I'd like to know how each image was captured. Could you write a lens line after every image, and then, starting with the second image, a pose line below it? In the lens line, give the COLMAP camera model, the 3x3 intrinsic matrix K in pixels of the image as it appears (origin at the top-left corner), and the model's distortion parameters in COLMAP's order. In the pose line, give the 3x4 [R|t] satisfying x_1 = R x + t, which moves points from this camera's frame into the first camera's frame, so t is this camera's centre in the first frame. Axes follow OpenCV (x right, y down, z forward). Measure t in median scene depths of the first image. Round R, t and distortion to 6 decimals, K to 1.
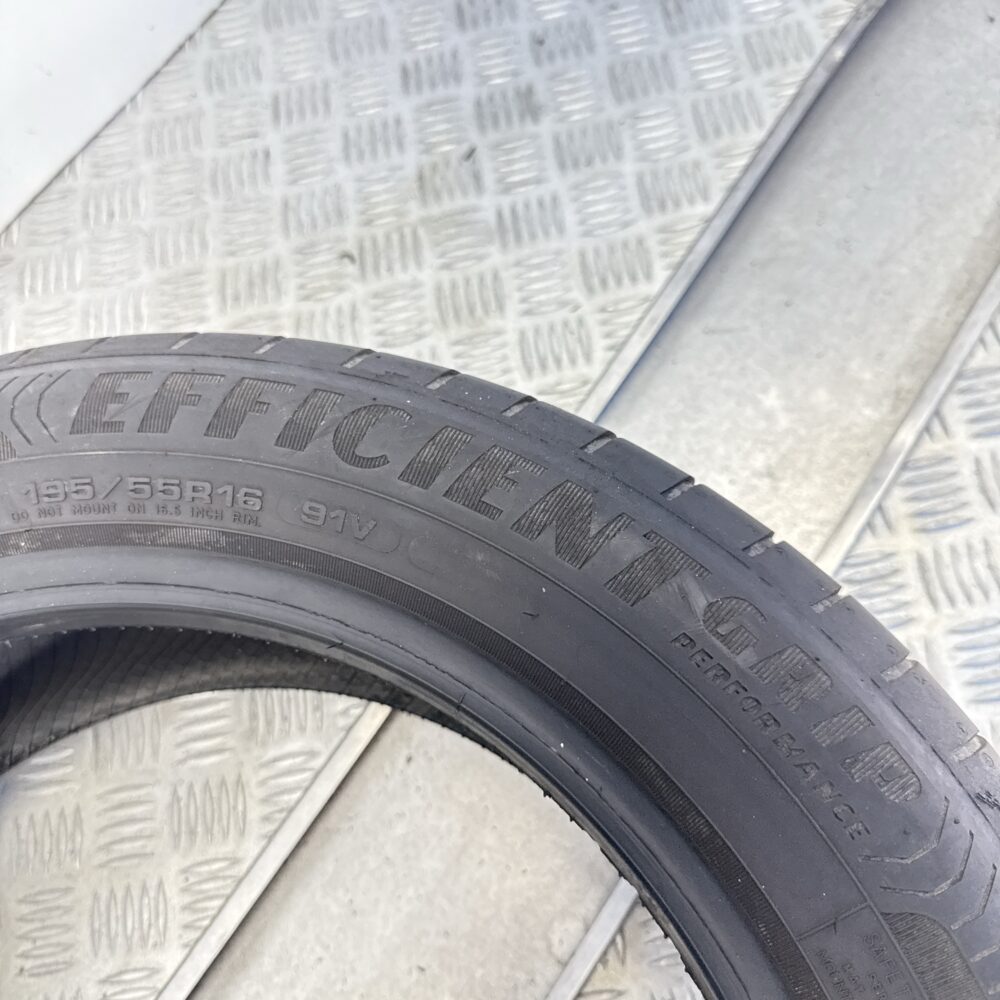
lens RADIAL K [[951.7, 0, 504.6], [0, 951.7, 504.3], [0, 0, 1]] dist [0.122951, -0.382784]
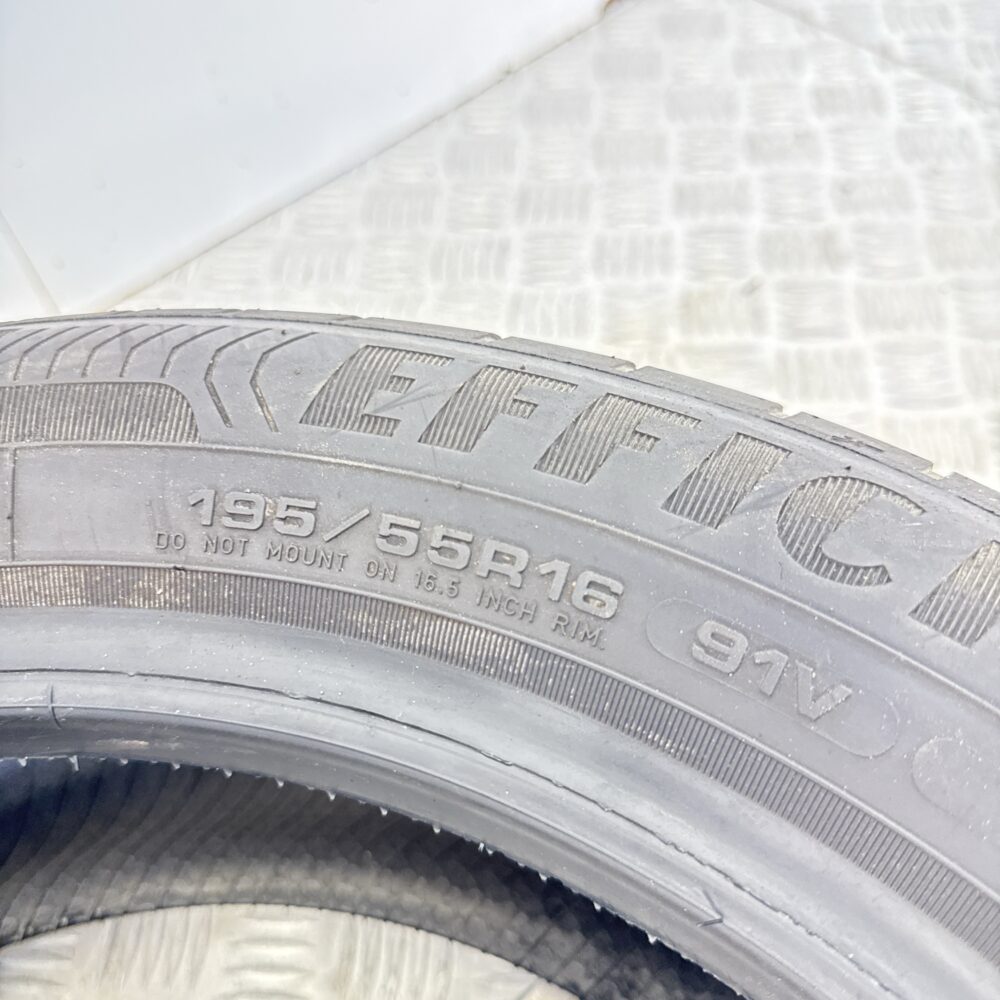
lens RADIAL K [[989.6, 0, 500.0], [0, 989.6, 500.0], [0, 0, 1]] dist [0.062746, -0.188239]
pose [[0.973822, 0.208978, -0.089434, -0.266722], [-0.223676, 0.951047, -0.213259, 0.070702], [0.040490, 0.227680, 0.972894, 0.425467]]
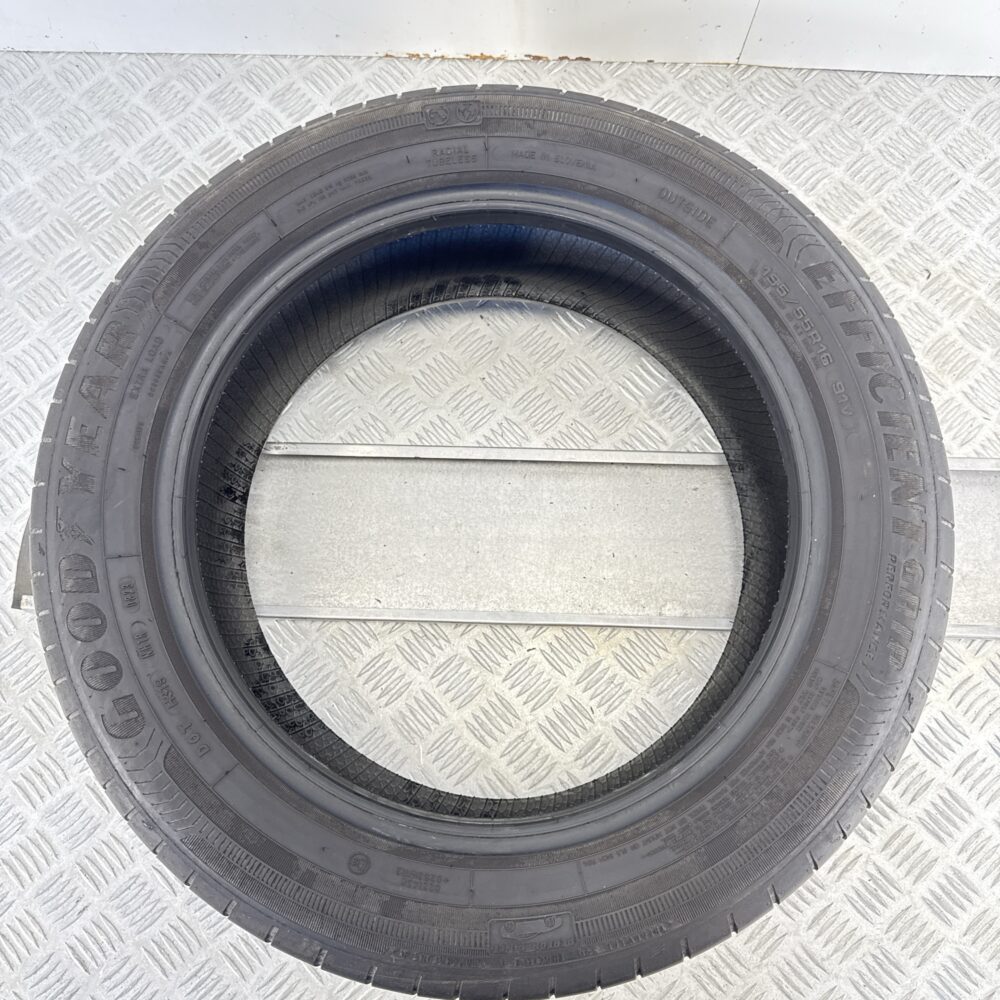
lens RADIAL K [[905.4, 0, 500.0], [0, 905.4, 500.0], [0, 0, 1]] dist [0.089096, -0.208744]
pose [[0.543700, 0.834968, -0.084966, -0.214974], [-0.799969, 0.546191, 0.248443, 0.232627], [0.253850, -0.067108, 0.964913, -1.134451]]
